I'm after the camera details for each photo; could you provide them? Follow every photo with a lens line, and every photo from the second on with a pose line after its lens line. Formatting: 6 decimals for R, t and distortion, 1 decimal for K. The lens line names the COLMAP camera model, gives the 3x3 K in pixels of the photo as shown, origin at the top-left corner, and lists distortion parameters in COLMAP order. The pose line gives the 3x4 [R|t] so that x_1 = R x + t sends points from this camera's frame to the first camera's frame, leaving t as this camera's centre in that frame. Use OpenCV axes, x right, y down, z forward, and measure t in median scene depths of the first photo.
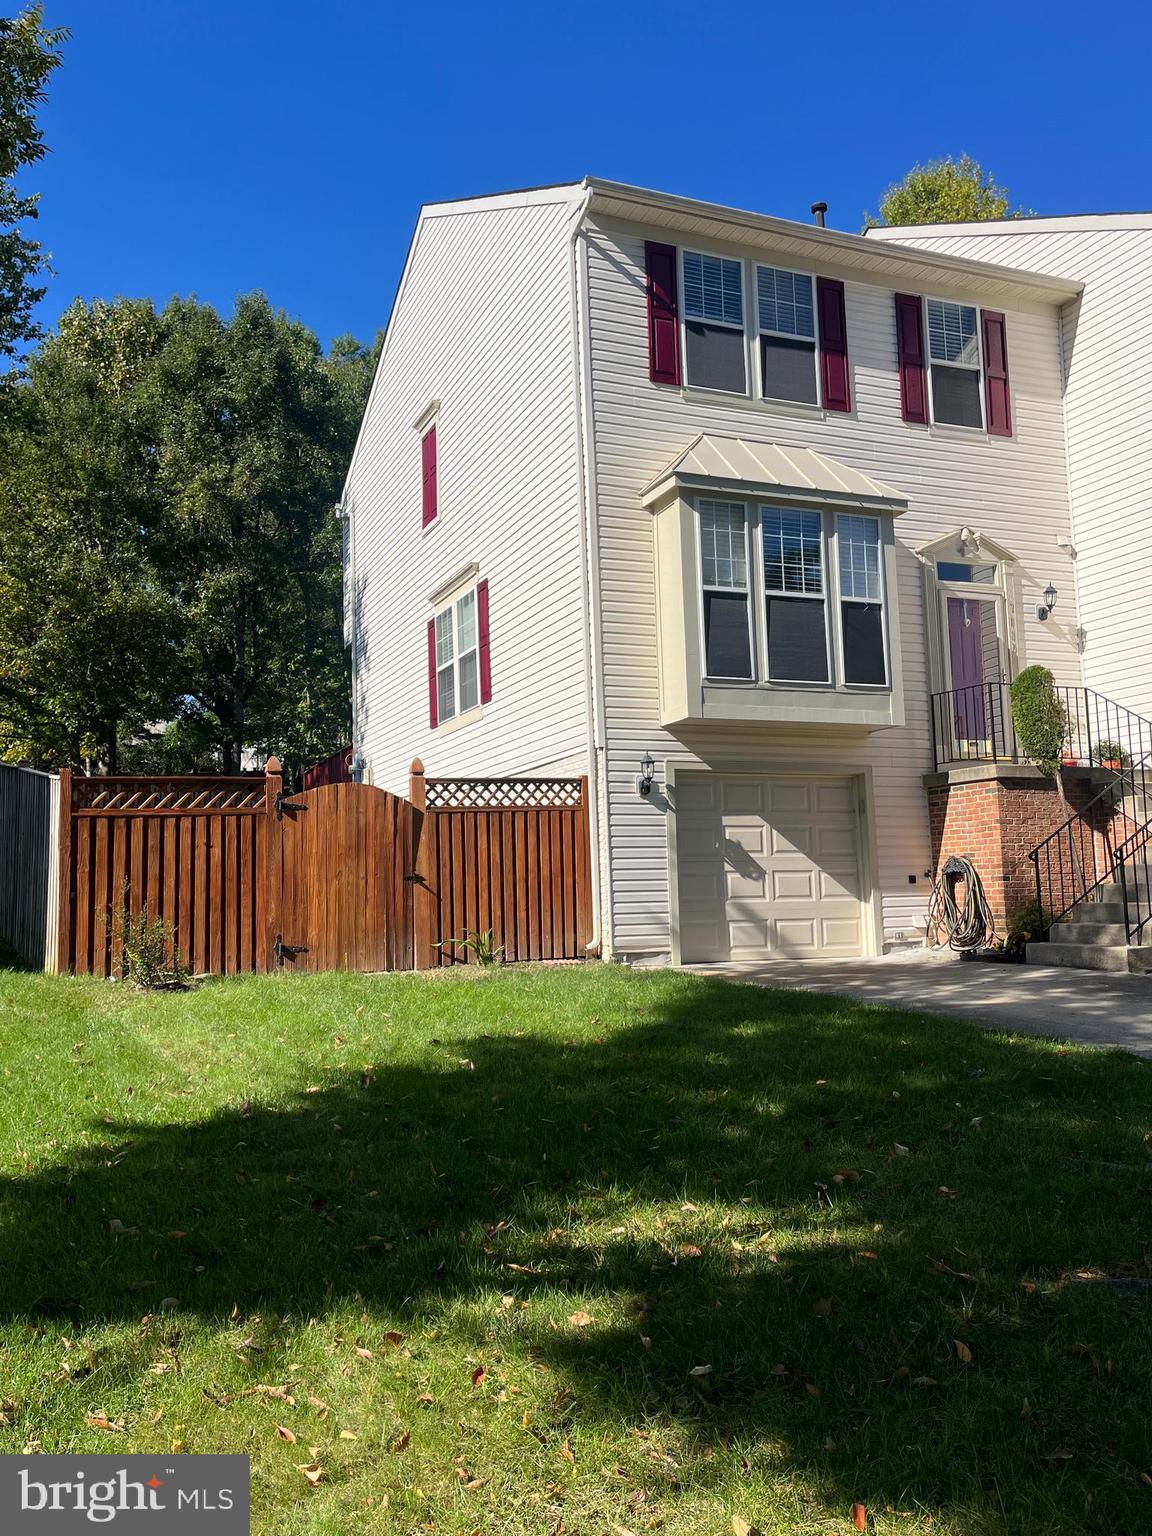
lens RADIAL K [[1250.1, 0, 578.7], [0, 1250.1, 761.8], [0, 0, 1]] dist [0.080778, -0.008913]
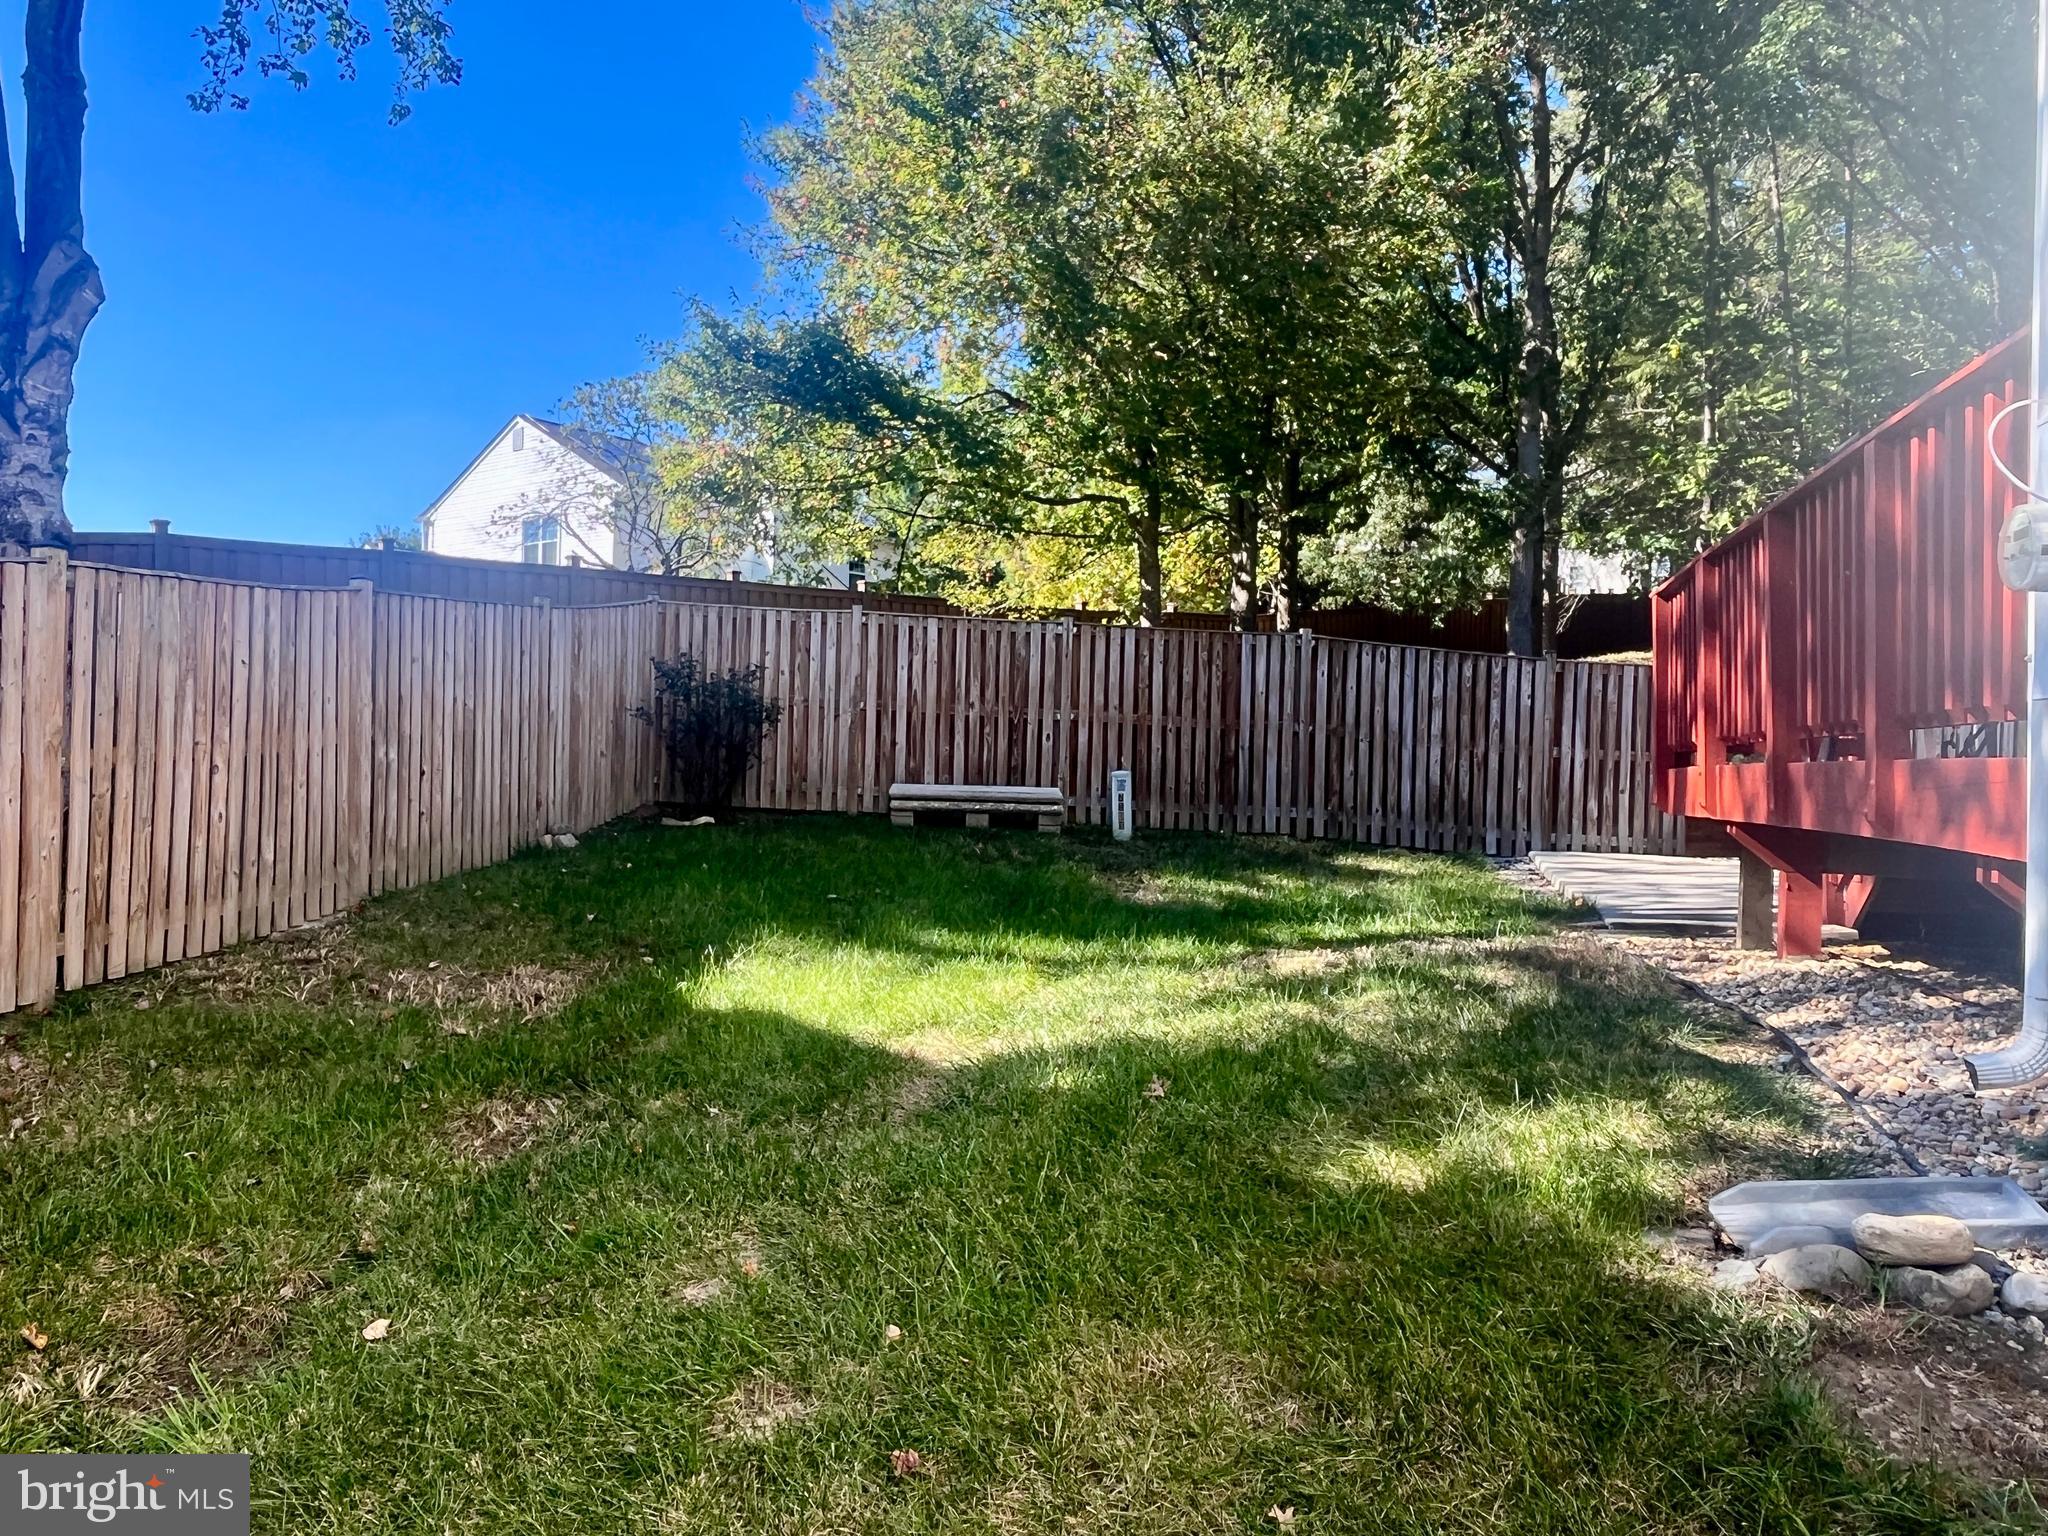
lens RADIAL K [[1477.4, 0, 1011.5], [0, 1477.4, 756.0], [0, 0, 1]] dist [-0.001743, 0.001770]
pose [[0.791470, 0.043880, -0.609630, -0.270241], [0.025238, 0.994223, 0.104328, 0.014251], [0.610686, -0.097959, 0.785790, 1.327112]]
